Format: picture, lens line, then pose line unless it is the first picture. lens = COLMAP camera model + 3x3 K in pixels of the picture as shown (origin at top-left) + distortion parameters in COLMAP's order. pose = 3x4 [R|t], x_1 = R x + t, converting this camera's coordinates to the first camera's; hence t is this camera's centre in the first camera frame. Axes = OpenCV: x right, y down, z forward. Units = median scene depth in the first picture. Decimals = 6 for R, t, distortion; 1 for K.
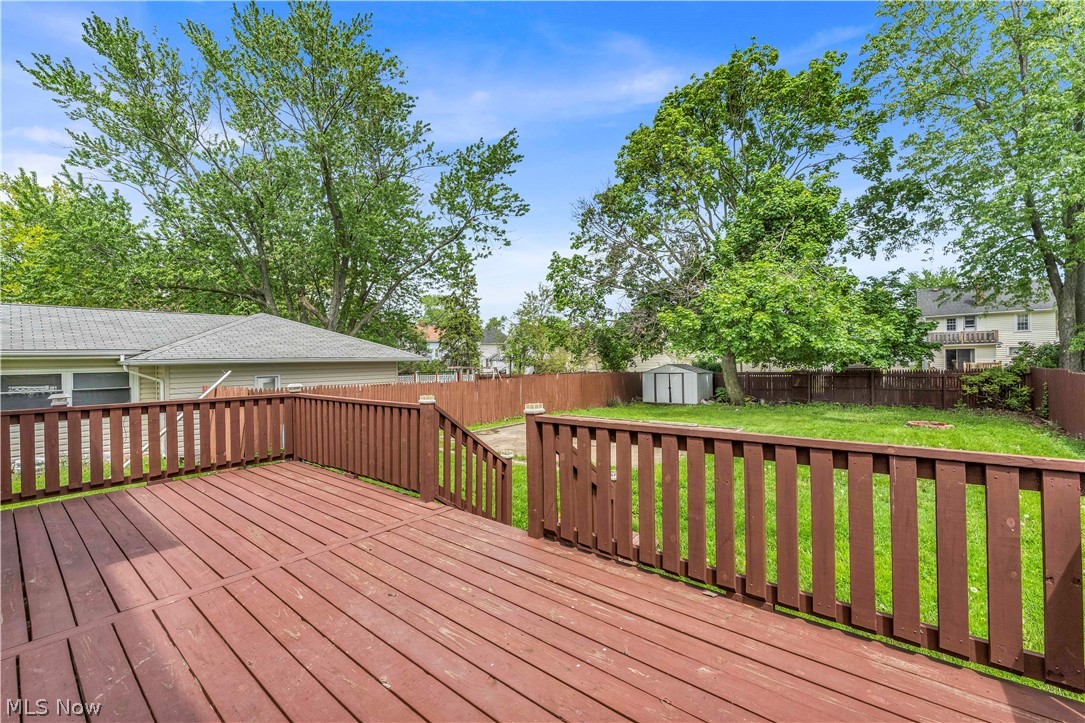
lens RADIAL K [[441.3, 0, 543.4], [0, 441.3, 359.9], [0, 0, 1]] dist [0.001052, 0.000246]
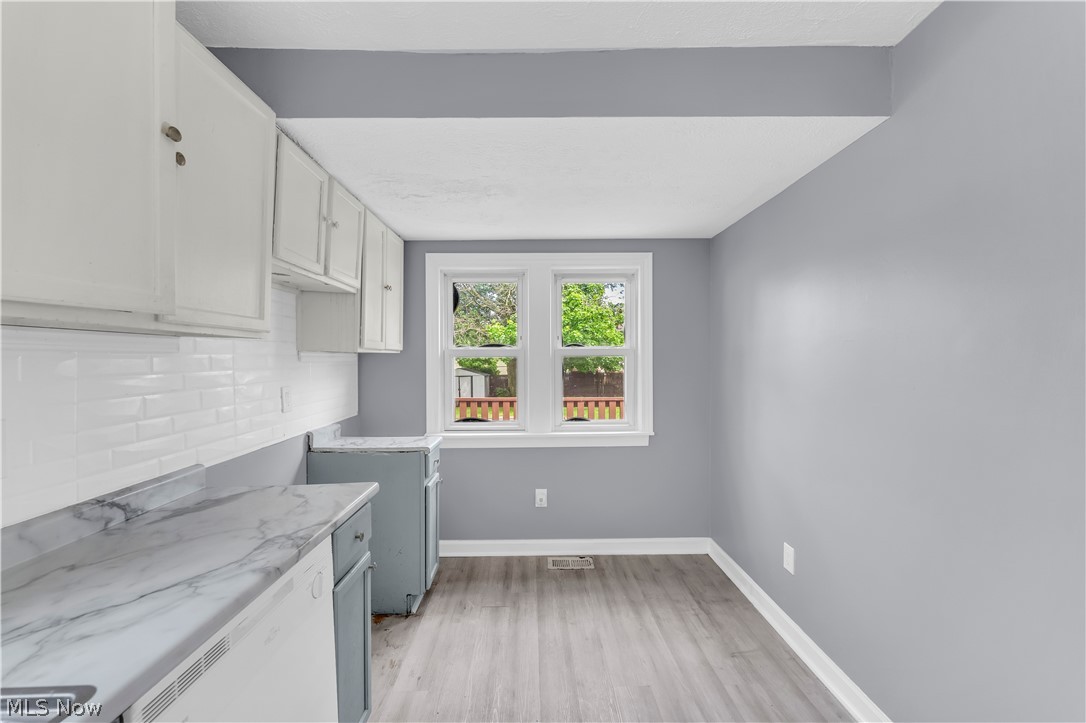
lens RADIAL K [[435.9, 0, 543.0], [0, 435.9, 361.5], [0, 0, 1]] dist [0.029380, 0.000055]
pose [[0.763587, 0.007428, 0.645662, -0.258350], [-0.006531, 0.999972, -0.003779, -0.003376], [-0.645672, -0.001331, 0.763614, 0.030899]]
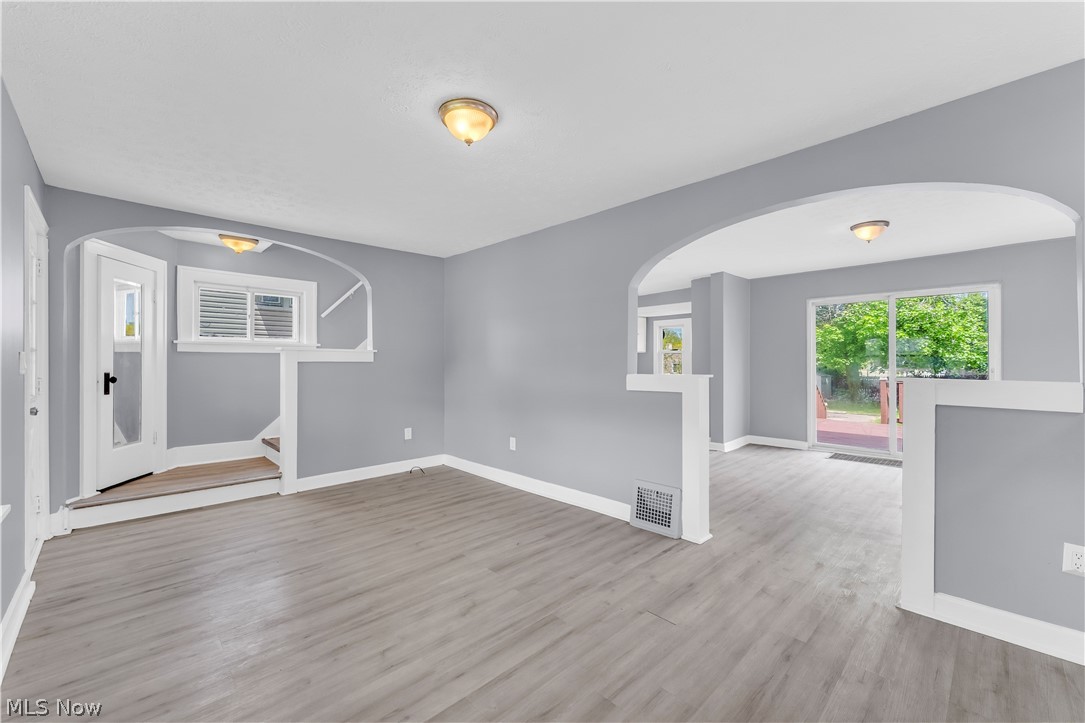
lens RADIAL K [[443.1, 0, 544.8], [0, 443.1, 361.9], [0, 0, 1]] dist [0.000475, 0.000109]
pose [[0.993192, 0.018264, -0.115052, -0.253168], [-0.018428, 0.999830, -0.000357, 0.005073], [0.115026, 0.002475, 0.993359, -0.279771]]
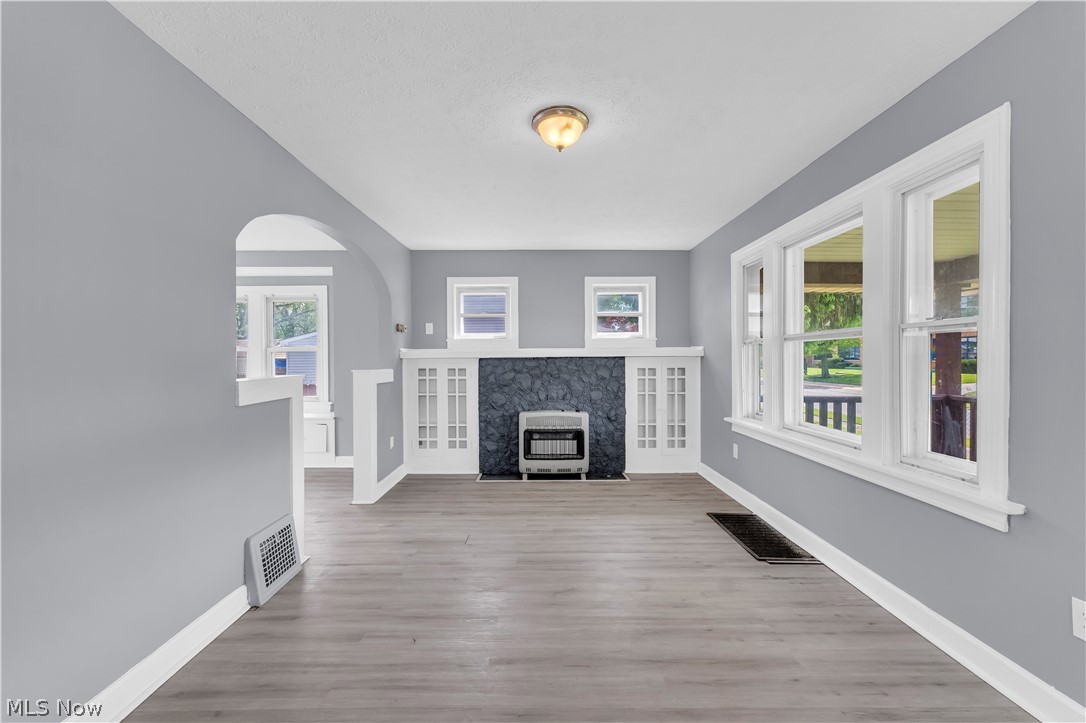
lens RADIAL K [[439.0, 0, 543.4], [0, 439.0, 363.3], [0, 0, 1]] dist [-0.001133, -0.000225]
pose [[-0.637250, 0.014878, 0.770514, -0.356571], [0.018374, 0.999823, -0.004110, 0.006573], [-0.770438, 0.011538, -0.637410, -0.116584]]
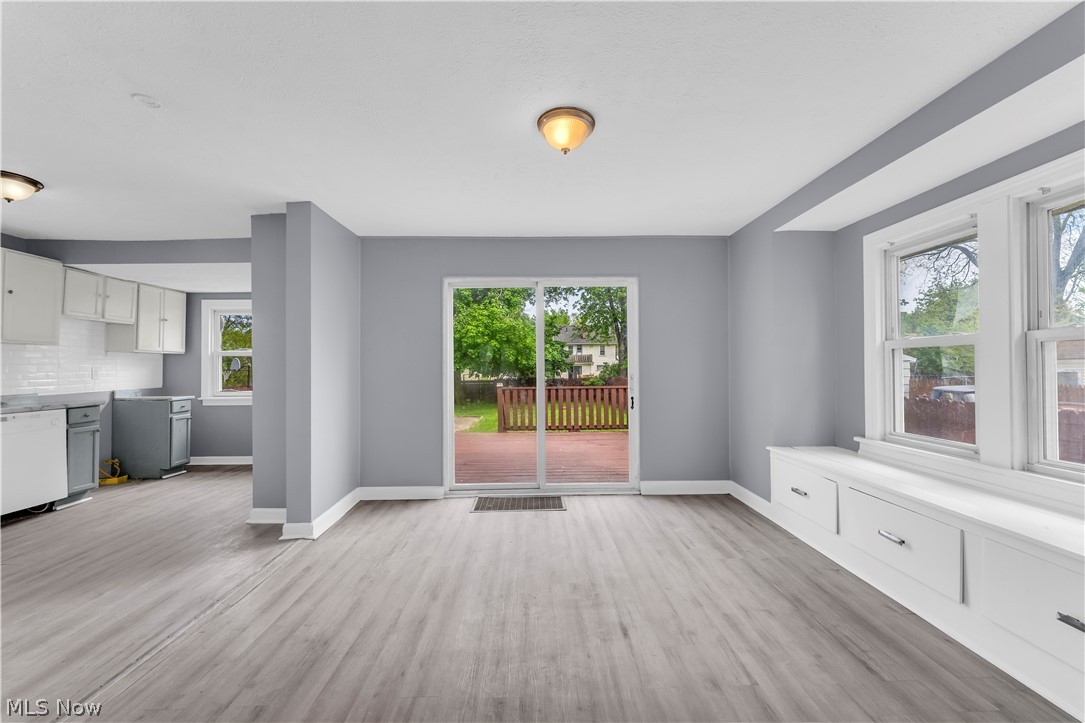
lens RADIAL K [[439.1, 0, 542.5], [0, 439.1, 361.5], [0, 0, 1]] dist [-0.001482, -0.000340]
pose [[0.763057, 0.021111, 0.645986, -0.211341], [-0.004930, 0.999627, -0.026845, 0.003811], [-0.646312, 0.017300, 0.762877, -0.158172]]
